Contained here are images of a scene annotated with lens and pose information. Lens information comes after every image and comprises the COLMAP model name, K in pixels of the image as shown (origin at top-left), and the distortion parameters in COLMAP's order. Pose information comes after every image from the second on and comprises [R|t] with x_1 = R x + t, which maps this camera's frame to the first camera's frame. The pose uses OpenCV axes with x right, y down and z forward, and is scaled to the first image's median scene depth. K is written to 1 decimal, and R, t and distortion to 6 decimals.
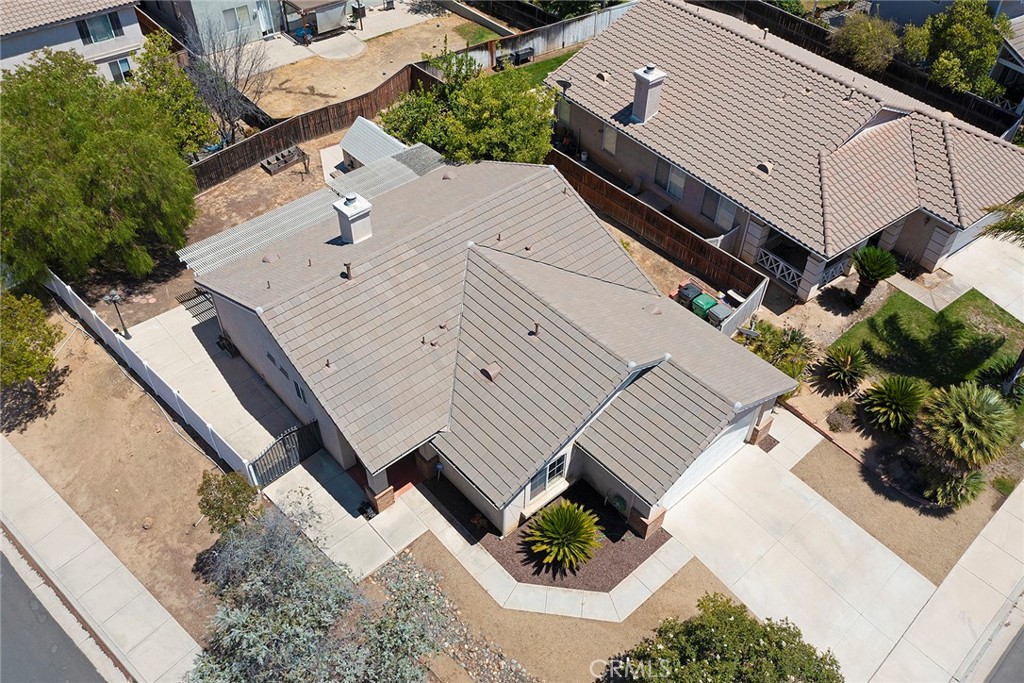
lens RADIAL K [[811.8, 0, 512.0], [0, 811.8, 341.5], [0, 0, 1]] dist [-0.009653, -0.004600]
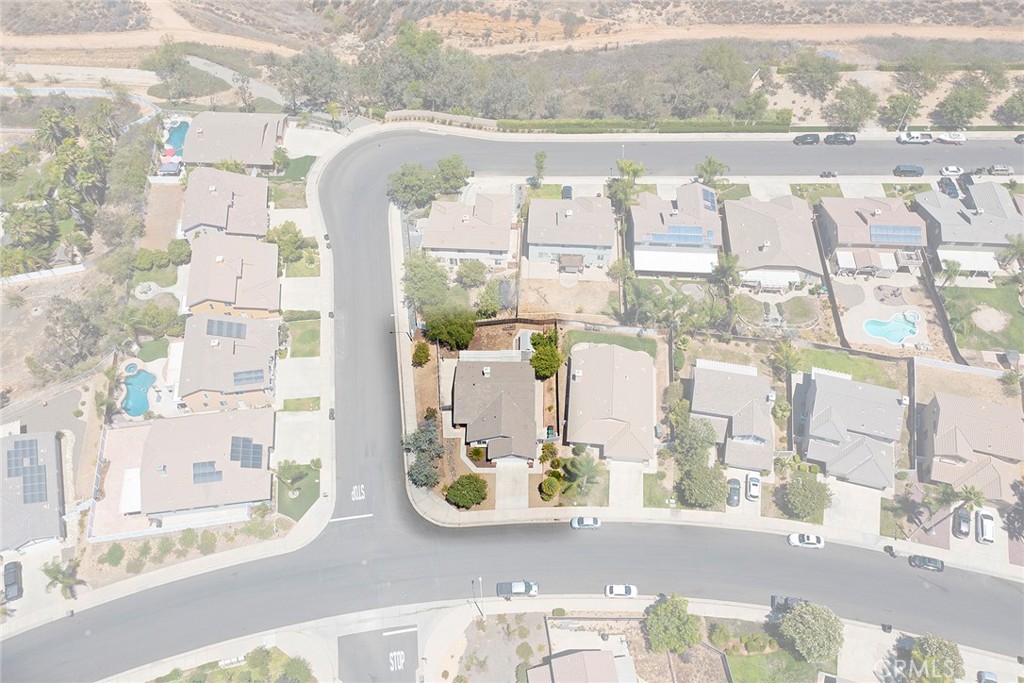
lens RADIAL K [[811.8, 0, 512.0], [0, 811.8, 341.5], [0, 0, 1]] dist [-0.009653, -0.004600]
pose [[0.744646, 0.537774, -0.395350, 1.599772], [-0.464438, 0.842881, 0.271753, -1.582699], [0.479375, -0.018745, 0.877410, -2.881214]]
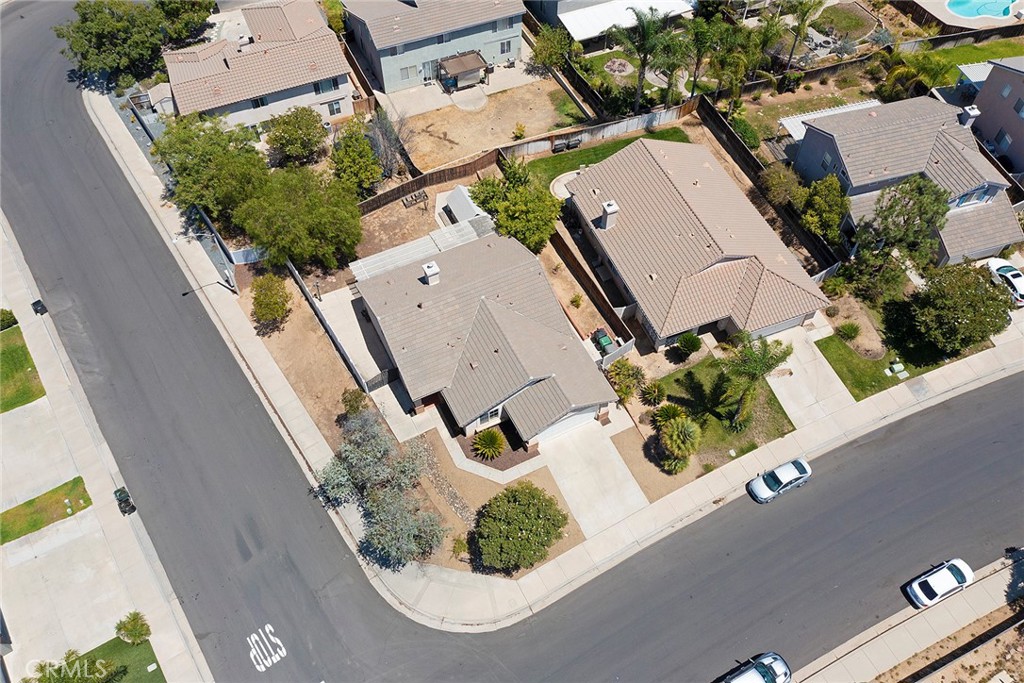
lens RADIAL K [[811.8, 0, 512.0], [0, 811.8, 341.5], [0, 0, 1]] dist [-0.009653, -0.004600]
pose [[0.966187, 0.204927, -0.156484, 0.361779], [-0.175686, 0.967441, 0.182189, -0.396851], [0.188724, -0.148536, 0.970732, -0.989738]]
